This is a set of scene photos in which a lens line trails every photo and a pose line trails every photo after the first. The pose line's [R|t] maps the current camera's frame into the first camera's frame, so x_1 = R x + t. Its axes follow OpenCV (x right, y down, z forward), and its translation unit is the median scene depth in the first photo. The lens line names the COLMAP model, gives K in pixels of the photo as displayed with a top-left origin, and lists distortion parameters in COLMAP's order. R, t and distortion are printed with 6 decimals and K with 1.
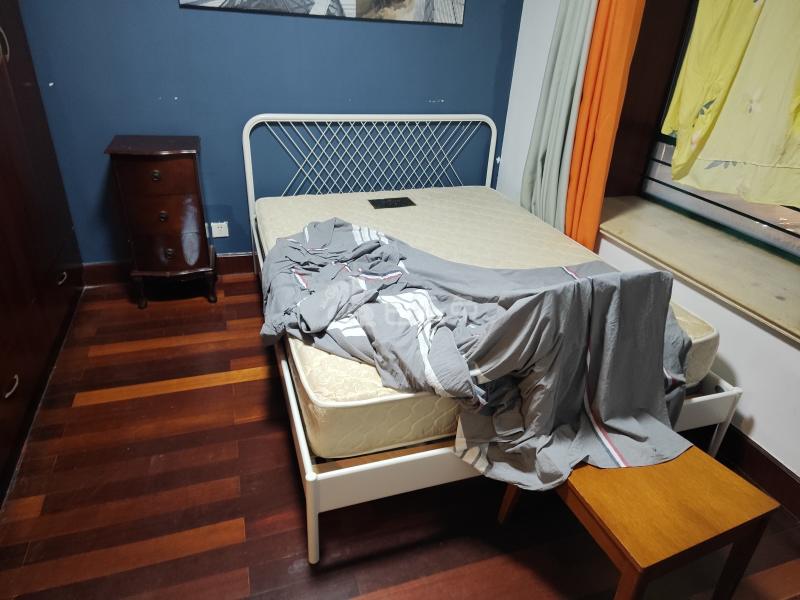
lens RADIAL K [[532.8, 0, 400.0], [0, 532.8, 300.0], [0, 0, 1]] dist [0.058582, -0.005601]
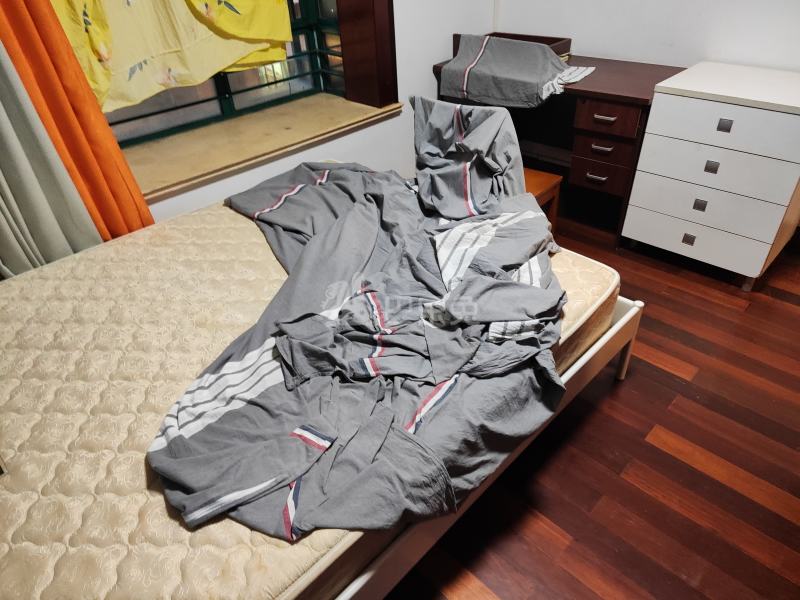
lens RADIAL K [[528.1, 0, 402.4], [0, 528.1, 305.7], [0, 0, 1]] dist [0.058692, -0.001756]
pose [[-0.453761, -0.557126, 0.695494, -0.411532], [0.444161, 0.535214, 0.718517, -0.418857], [-0.772543, 0.634946, 0.004595, 0.761481]]
